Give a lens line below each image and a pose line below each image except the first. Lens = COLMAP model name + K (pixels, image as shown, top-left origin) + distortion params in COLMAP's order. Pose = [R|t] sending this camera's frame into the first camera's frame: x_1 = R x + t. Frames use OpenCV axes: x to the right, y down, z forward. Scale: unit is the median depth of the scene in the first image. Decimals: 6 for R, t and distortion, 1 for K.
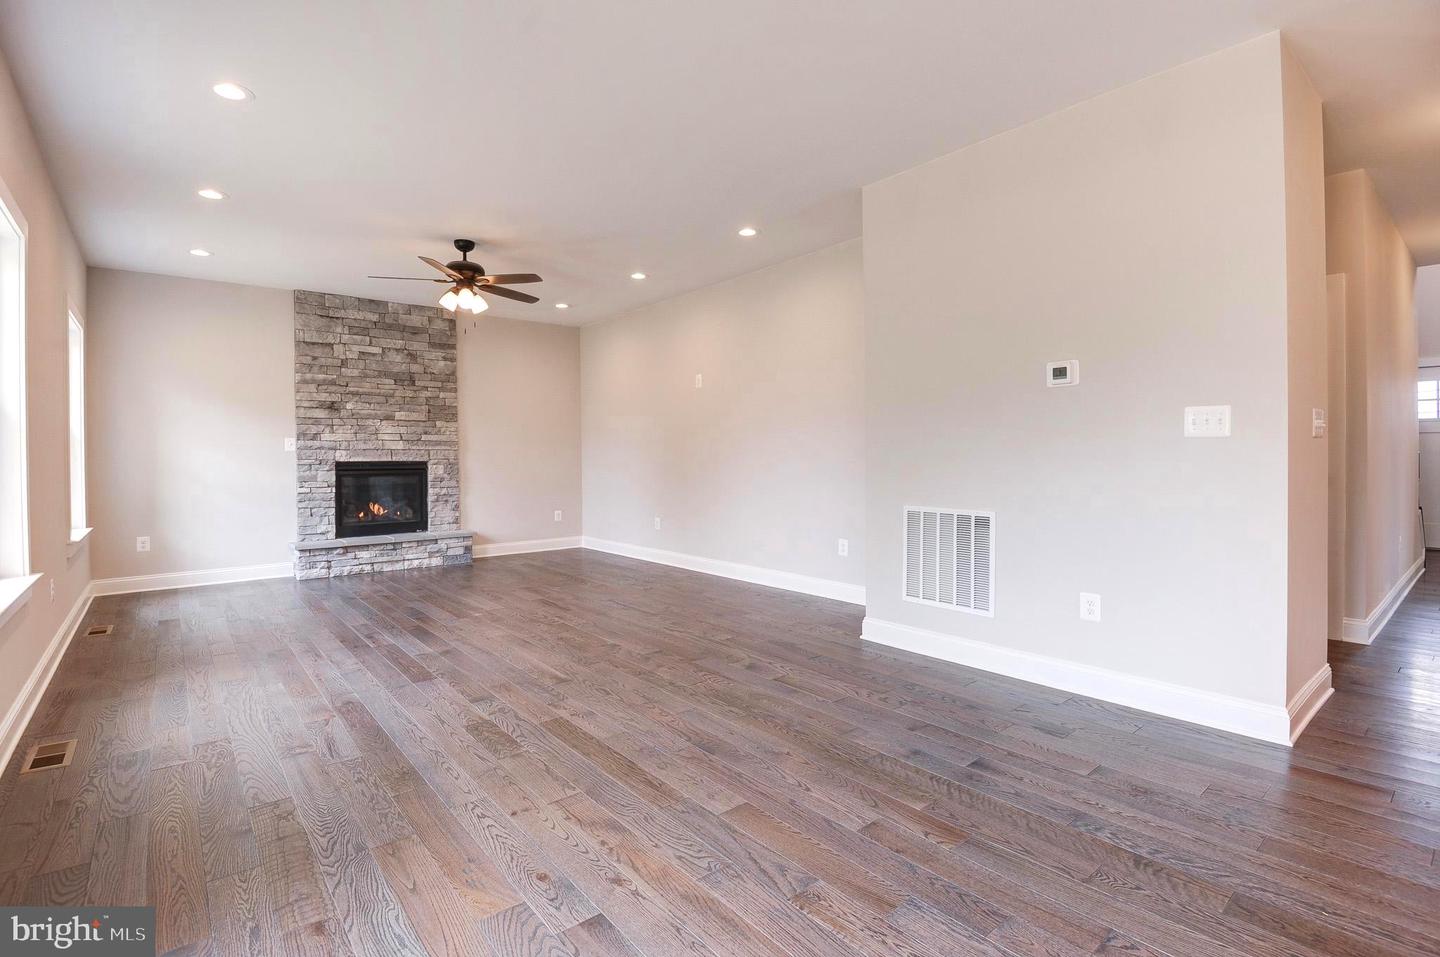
lens RADIAL K [[679.6, 0, 719.9], [0, 679.6, 462.2], [0, 0, 1]] dist [0.003850, -0.020873]
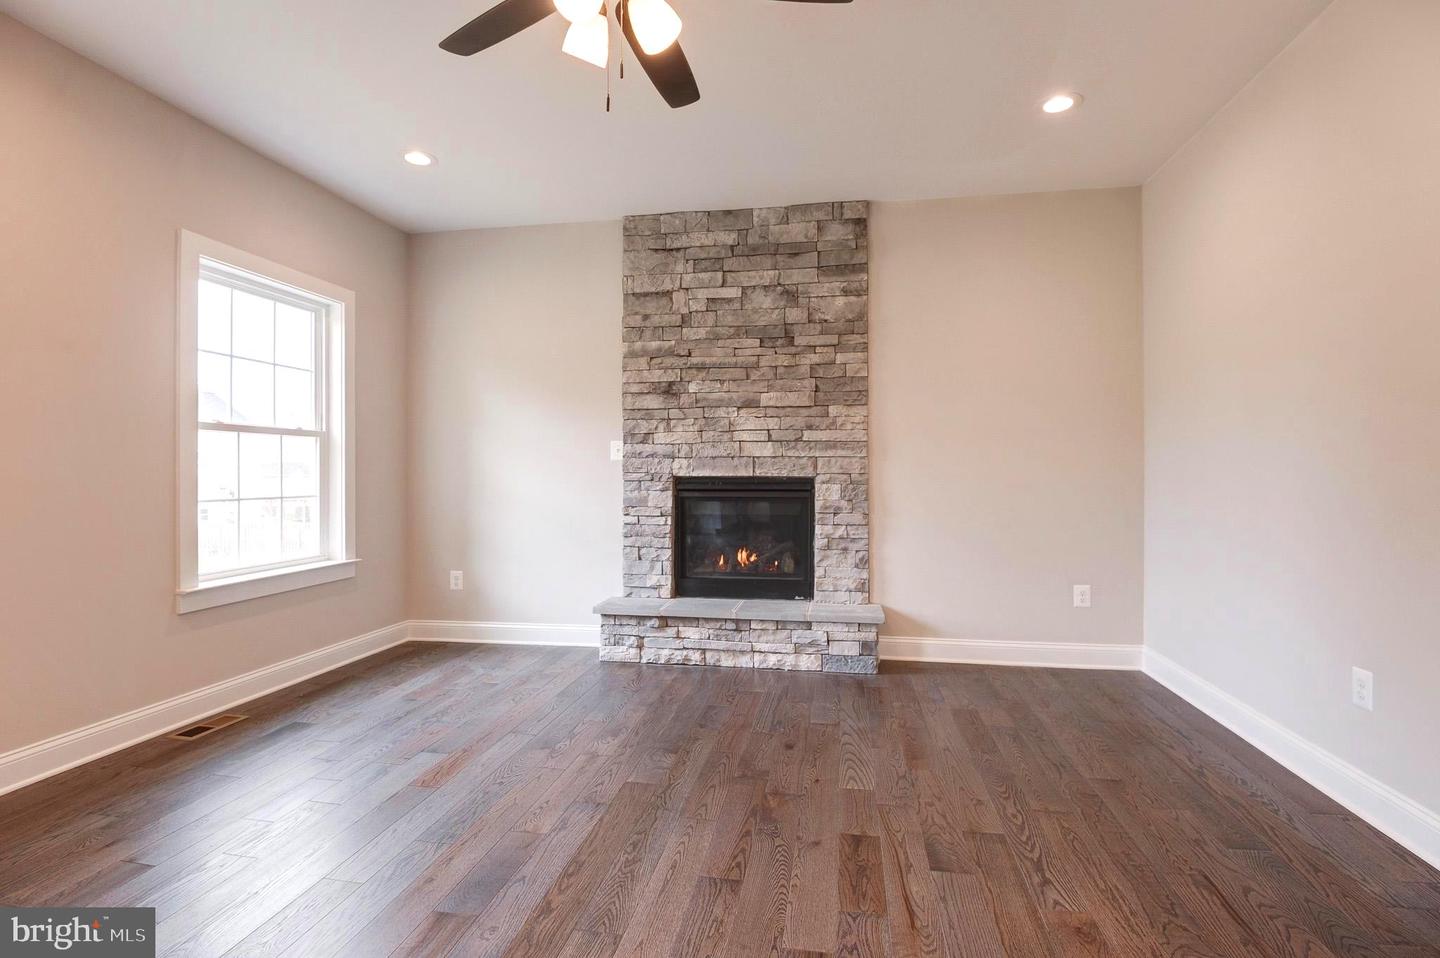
lens RADIAL K [[681.5, 0, 720.0], [0, 681.5, 475.5], [0, 0, 1]] dist [0.002144, -0.023270]
pose [[0.648538, 0.011604, -0.761094, -0.051025], [-0.008513, 0.999932, 0.007992, -0.007109], [0.761134, 0.001296, 0.648593, 0.602892]]
